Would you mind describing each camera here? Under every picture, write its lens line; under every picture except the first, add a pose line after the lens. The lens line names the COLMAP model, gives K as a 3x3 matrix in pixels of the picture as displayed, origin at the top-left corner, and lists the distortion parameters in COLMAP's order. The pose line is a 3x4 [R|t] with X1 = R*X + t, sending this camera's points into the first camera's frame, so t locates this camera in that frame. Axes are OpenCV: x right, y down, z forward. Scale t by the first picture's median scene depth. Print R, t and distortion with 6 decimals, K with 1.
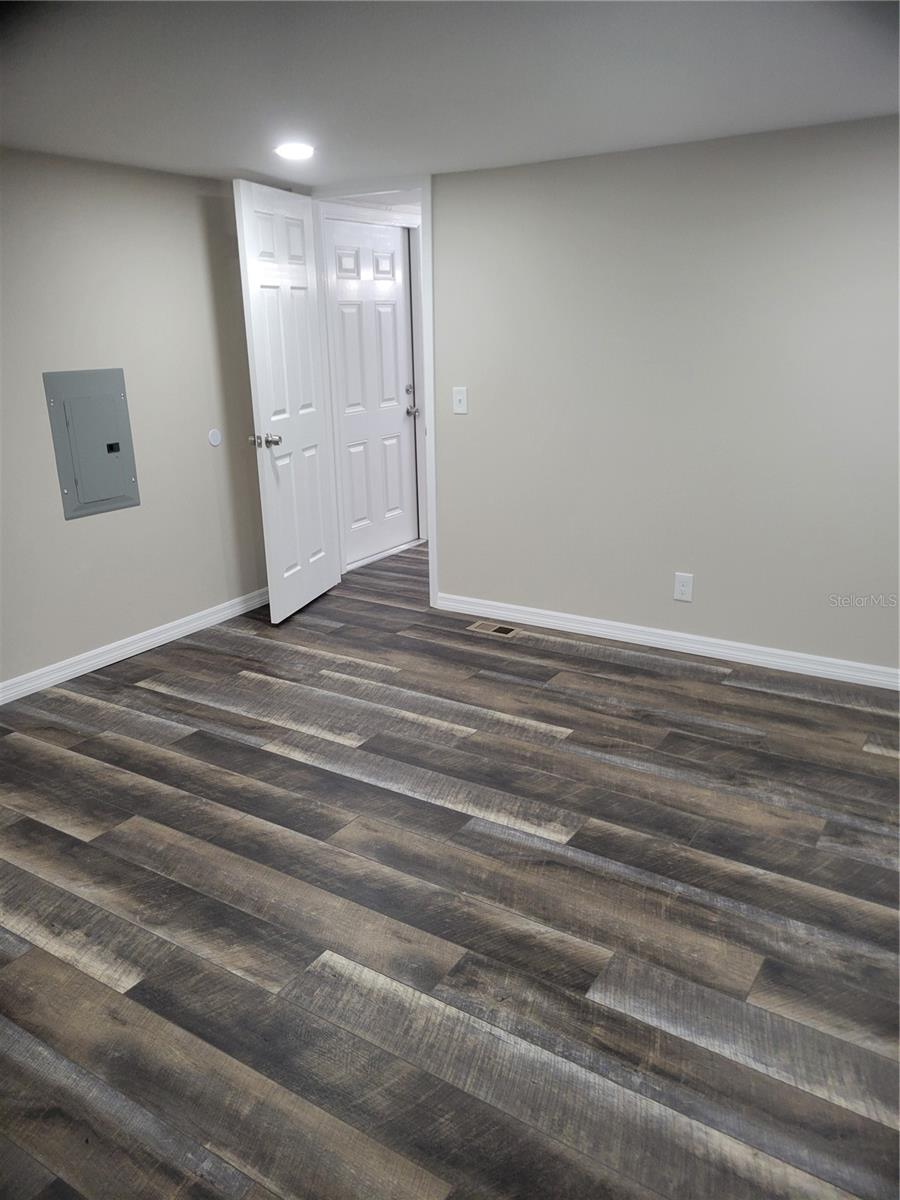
lens RADIAL K [[896.2, 0, 451.7], [0, 896.2, 600.1], [0, 0, 1]] dist [0.037304, -0.017334]
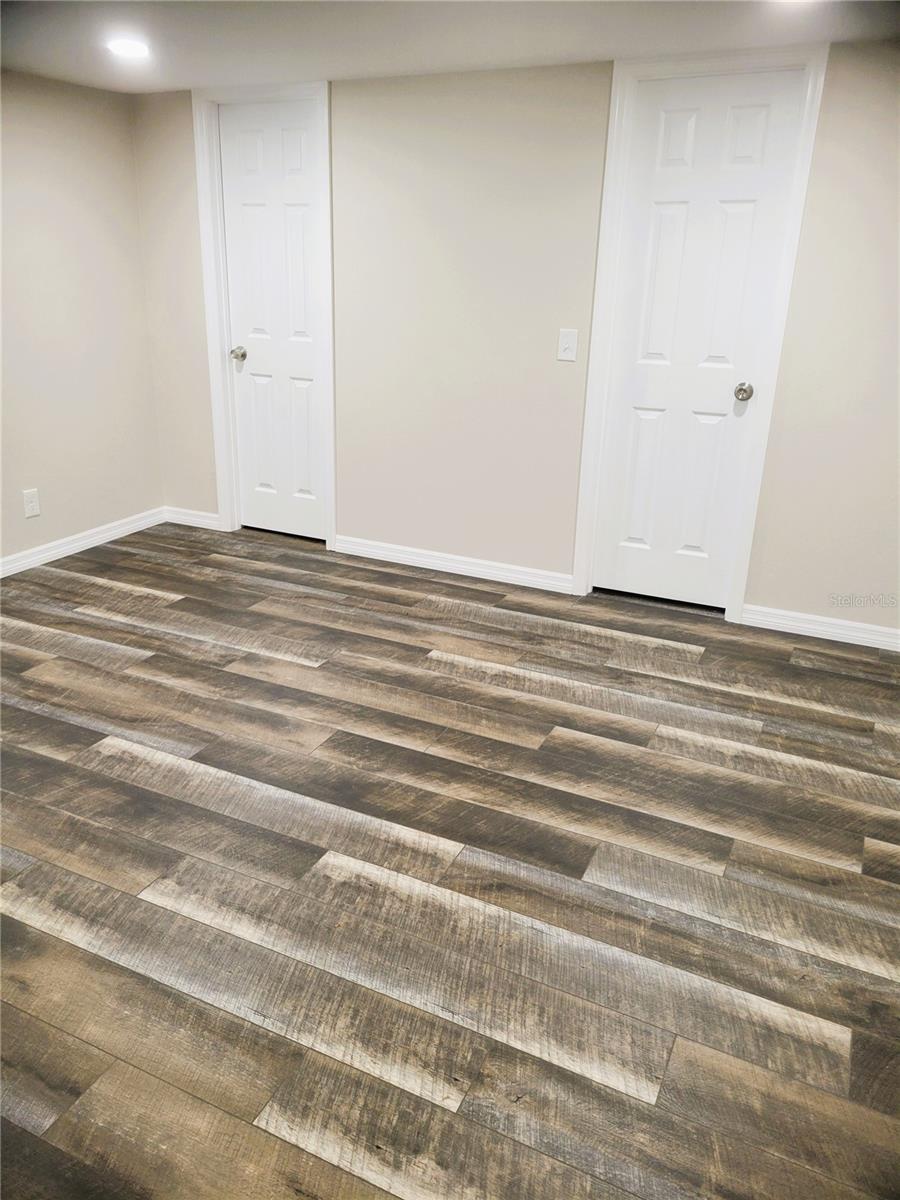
lens RADIAL K [[896.2, 0, 448.8], [0, 896.2, 603.6], [0, 0, 1]] dist [0.037304, -0.017334]
pose [[-0.992228, 0.045445, -0.115838, -0.149528], [-0.035124, 0.790777, 0.611096, -0.496515], [0.119373, 0.610415, -0.783034, 1.695279]]
